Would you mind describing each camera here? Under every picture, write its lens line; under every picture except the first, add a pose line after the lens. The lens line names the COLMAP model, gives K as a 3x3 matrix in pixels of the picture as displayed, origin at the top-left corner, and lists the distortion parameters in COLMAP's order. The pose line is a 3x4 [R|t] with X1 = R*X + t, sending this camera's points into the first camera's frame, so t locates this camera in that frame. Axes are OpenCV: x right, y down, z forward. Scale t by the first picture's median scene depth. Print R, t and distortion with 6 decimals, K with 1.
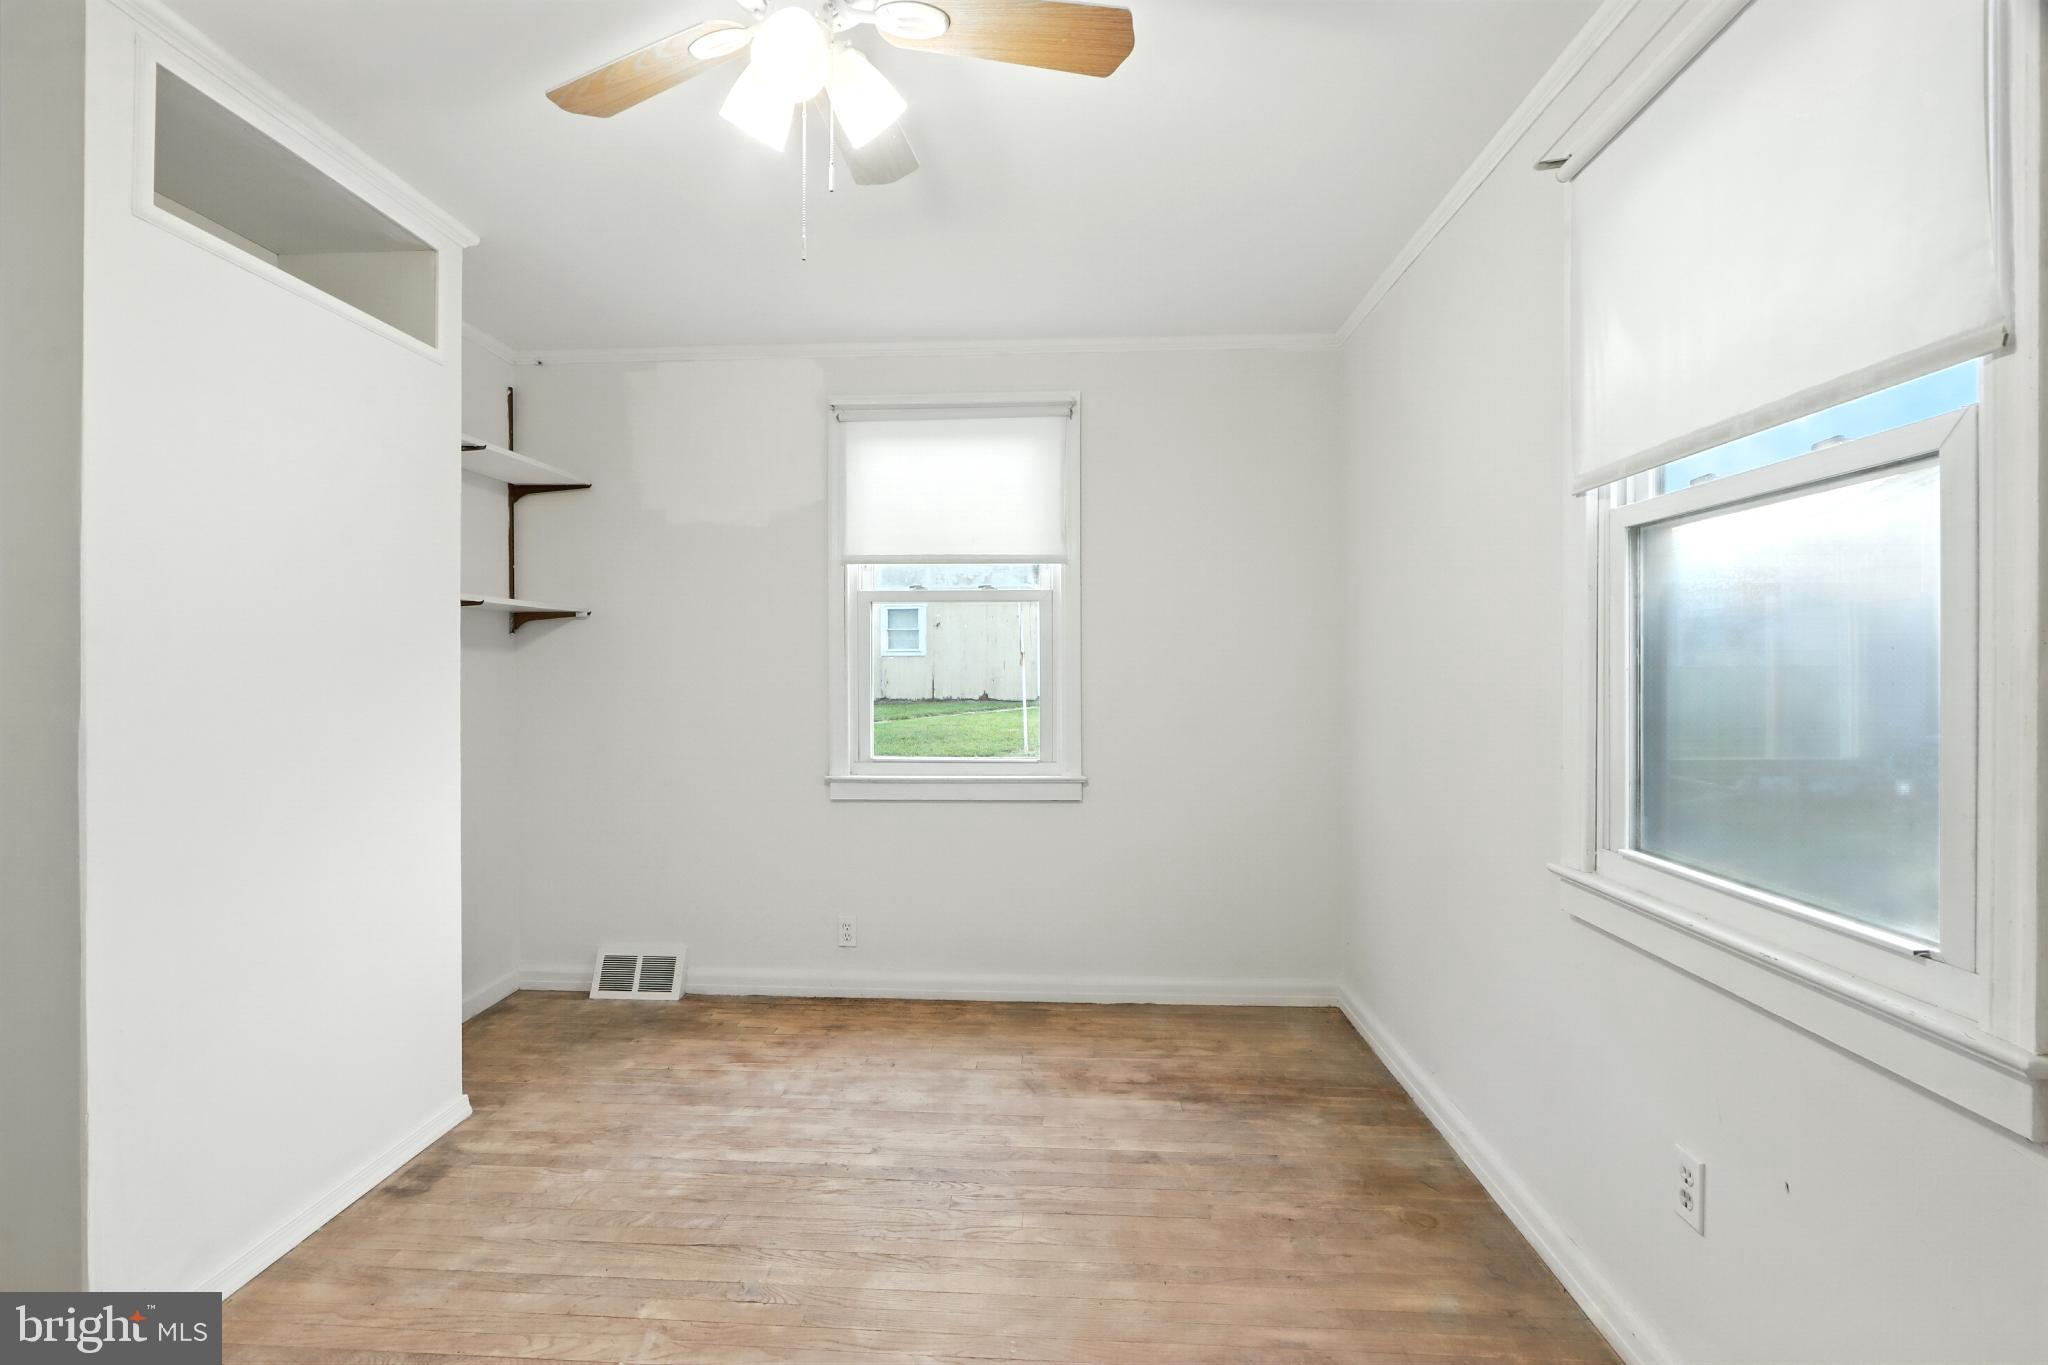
lens RADIAL K [[955.5, 0, 1021.4], [0, 955.5, 677.2], [0, 0, 1]] dist [-0.018184, 0.003939]
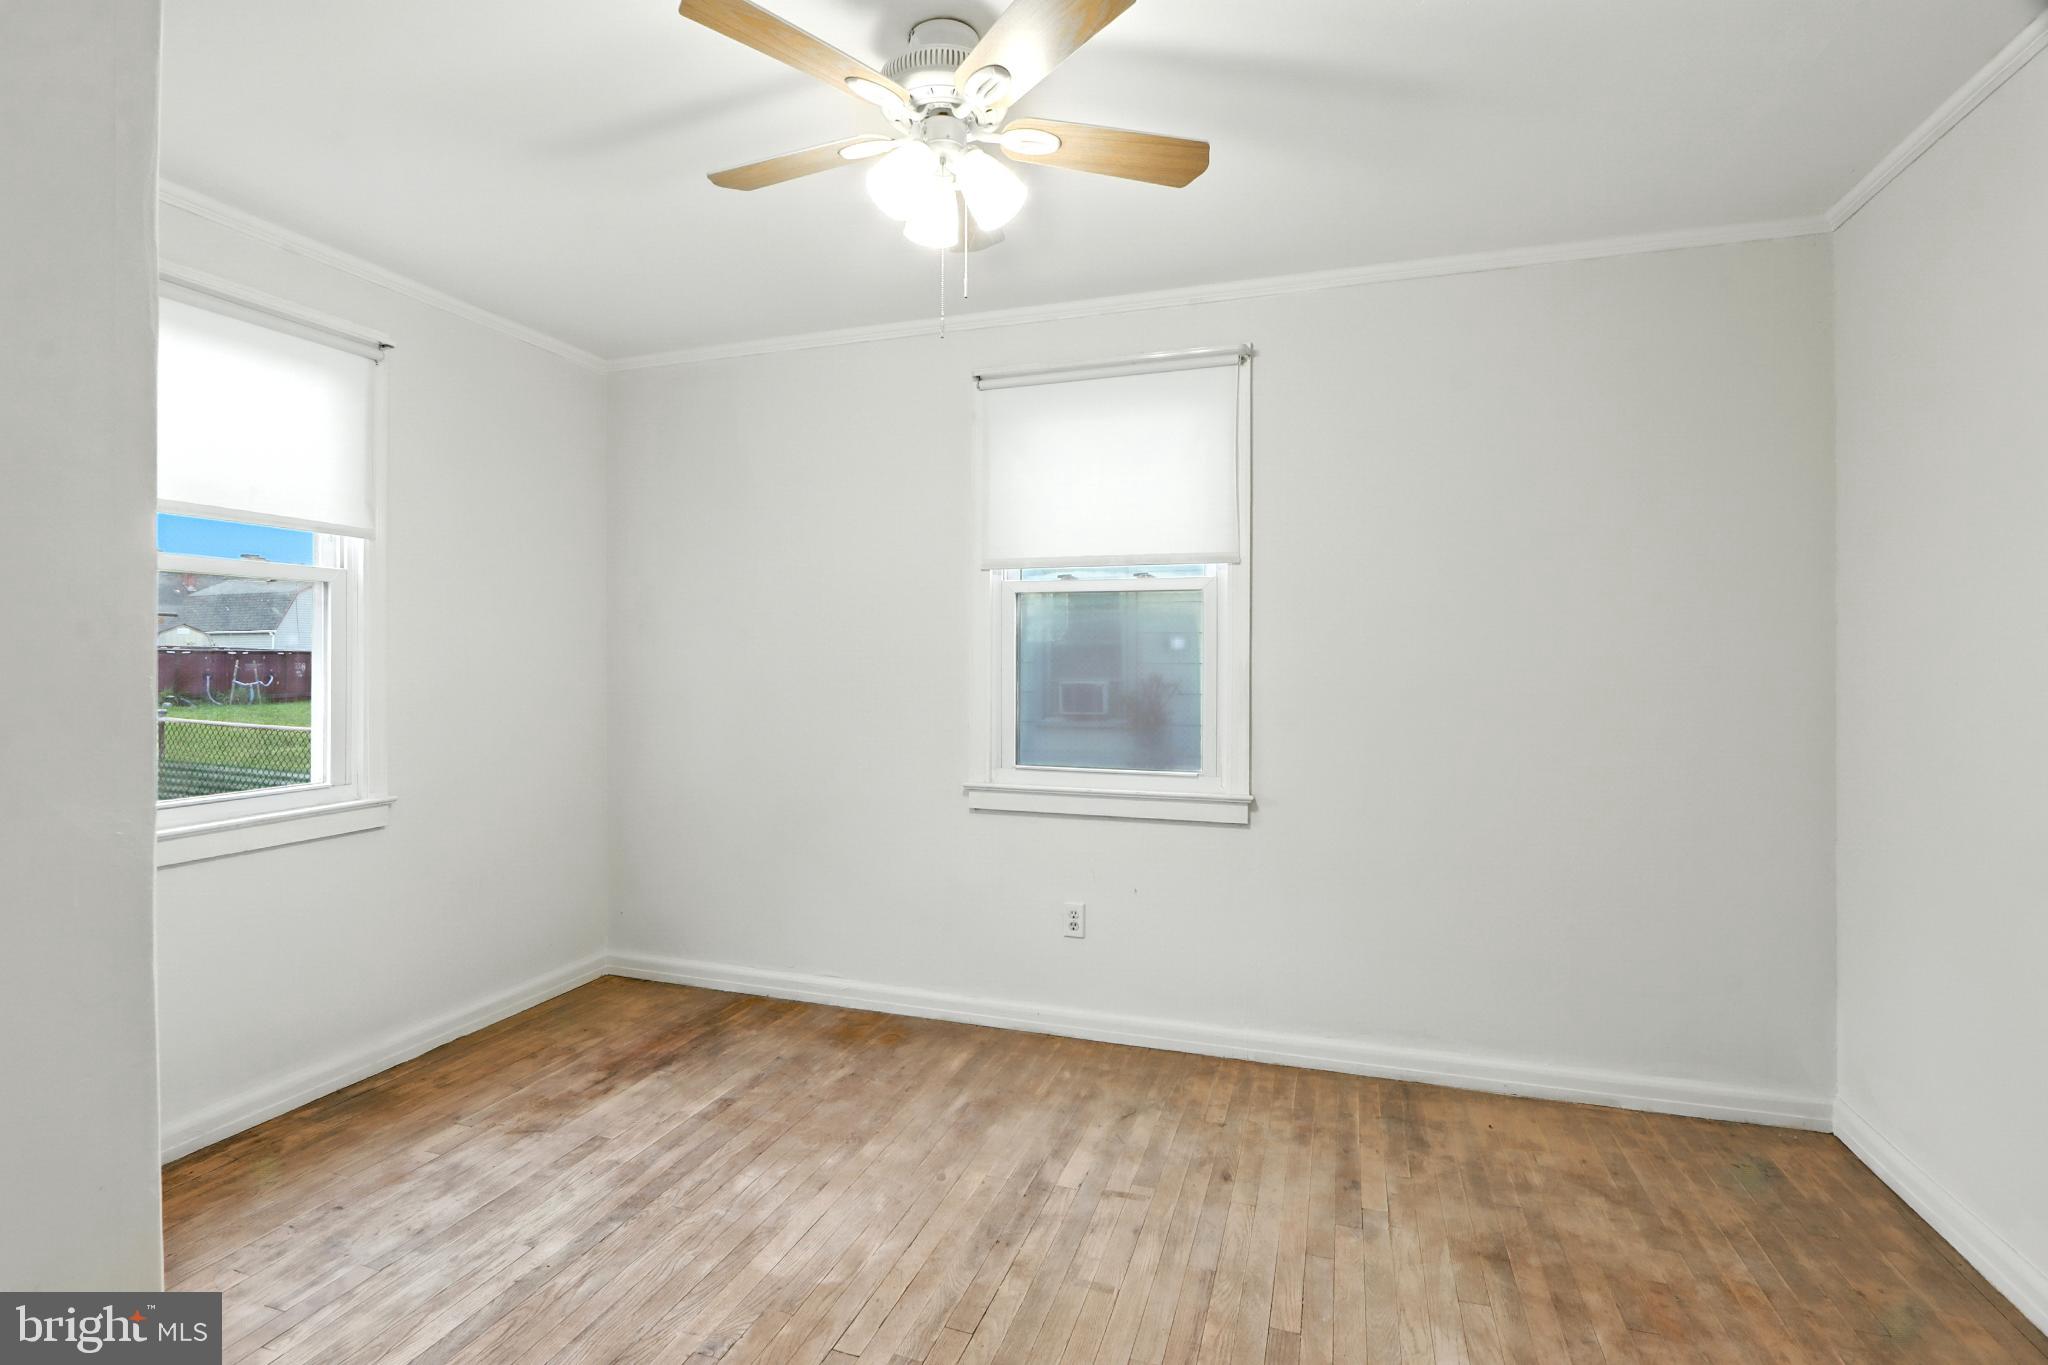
lens RADIAL K [[955.5, 0, 1024.9], [0, 955.5, 670.6], [0, 0, 1]] dist [-0.018184, 0.003939]
pose [[0.256860, -0.012421, 0.966369, -0.752317], [0.004057, 0.999922, 0.011774, -0.018051], [-0.966440, 0.000896, 0.256890, 0.318003]]
